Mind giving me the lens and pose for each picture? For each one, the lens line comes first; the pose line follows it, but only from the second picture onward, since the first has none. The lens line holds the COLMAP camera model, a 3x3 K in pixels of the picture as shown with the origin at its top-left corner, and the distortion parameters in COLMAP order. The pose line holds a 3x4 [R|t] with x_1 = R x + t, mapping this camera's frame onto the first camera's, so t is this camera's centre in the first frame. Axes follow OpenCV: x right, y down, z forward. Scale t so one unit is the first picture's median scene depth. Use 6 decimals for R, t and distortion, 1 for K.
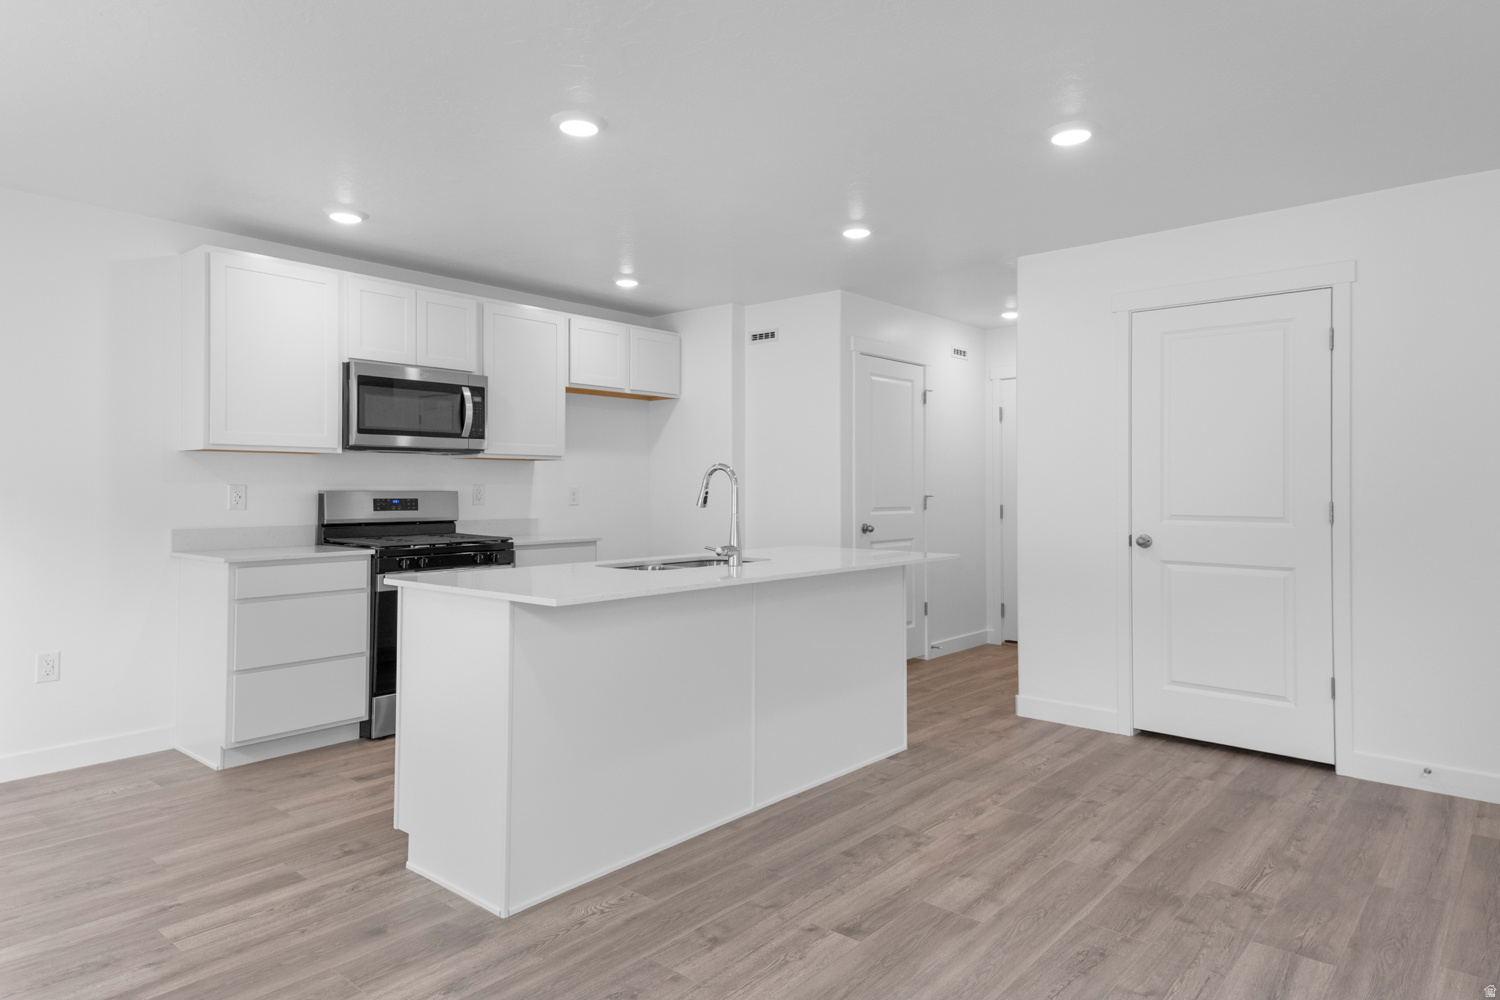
lens RADIAL K [[891.3, 0, 749.8], [0, 891.3, 485.8], [0, 0, 1]] dist [0.046102, -0.006792]
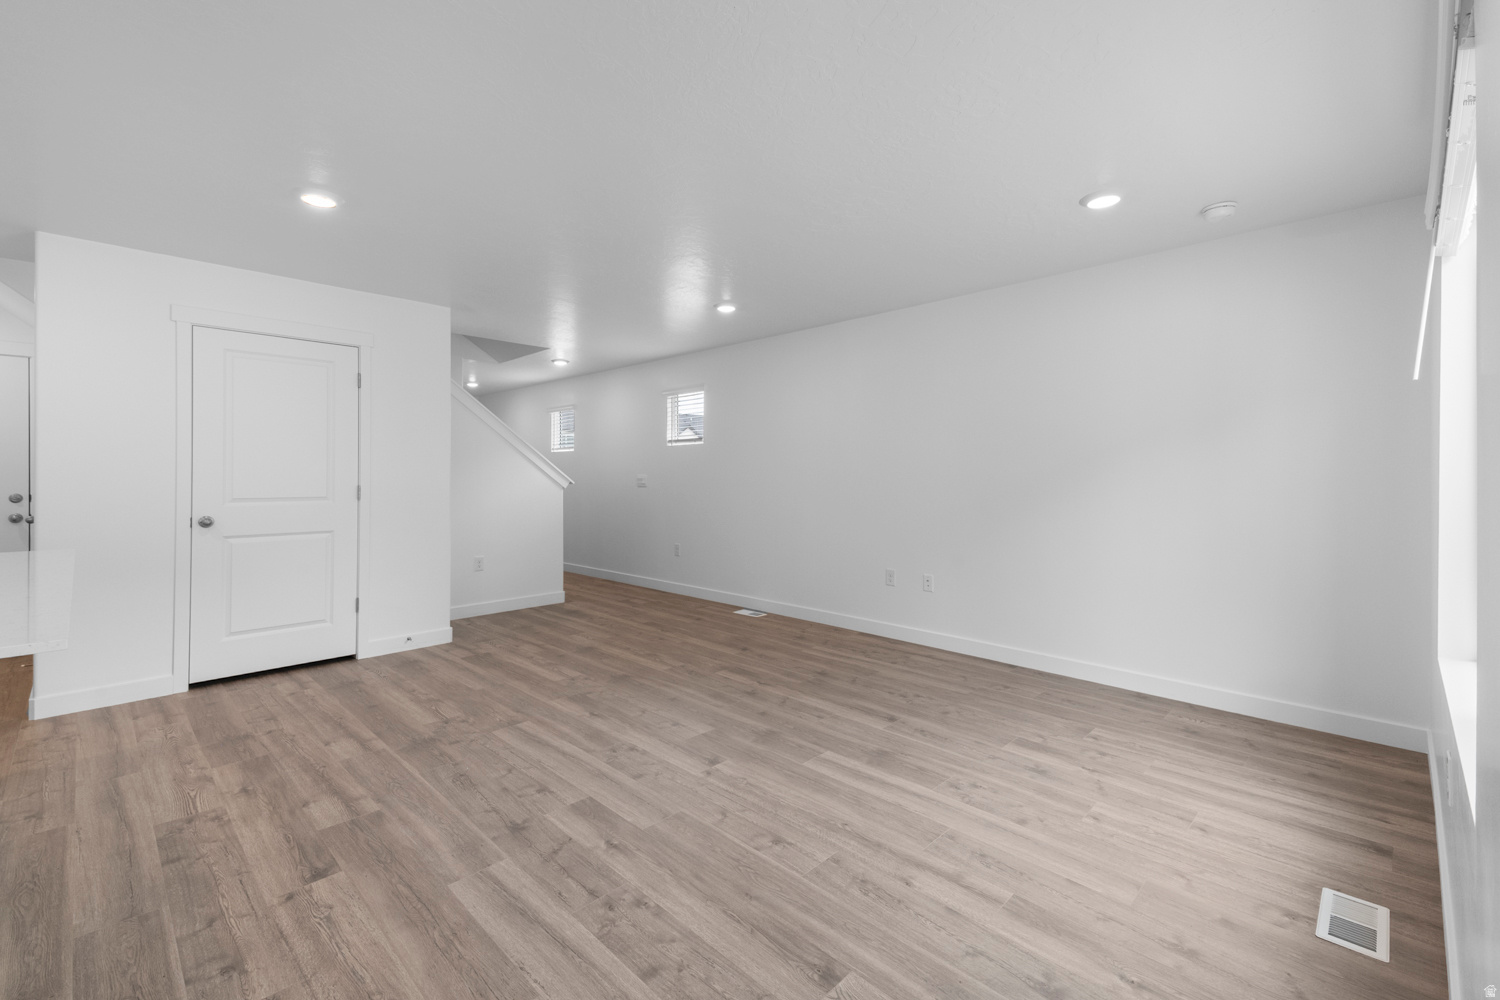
lens RADIAL K [[636.2, 0, 752.8], [0, 636.2, 489.3], [0, 0, 1]] dist [-0.001686, -0.000504]
pose [[0.048723, -0.024542, 0.998511, -0.478589], [-0.000784, 0.999697, 0.024610, -0.003899], [-0.998812, -0.001982, 0.048688, 0.316779]]
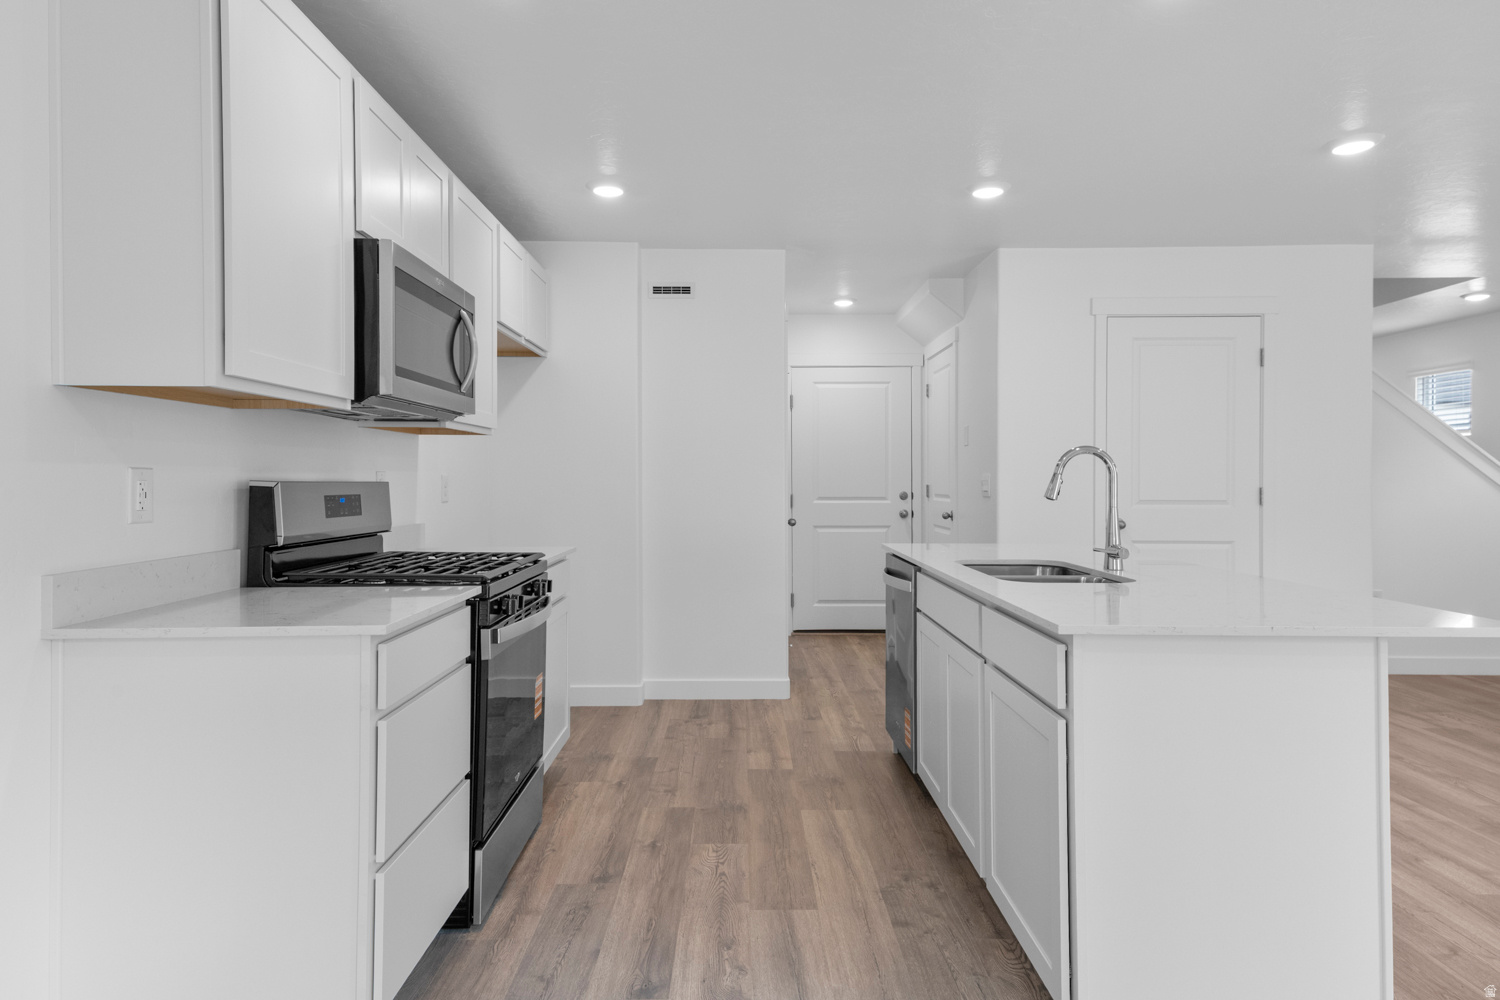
lens RADIAL K [[891.3, 0, 742.1], [0, 891.3, 495.3], [0, 0, 1]] dist [0.046102, -0.006792]
pose [[0.762990, -0.013179, 0.646276, -0.834399], [-0.002379, 0.999728, 0.023195, 0.001396], [-0.646406, -0.019235, 0.762751, 0.591586]]
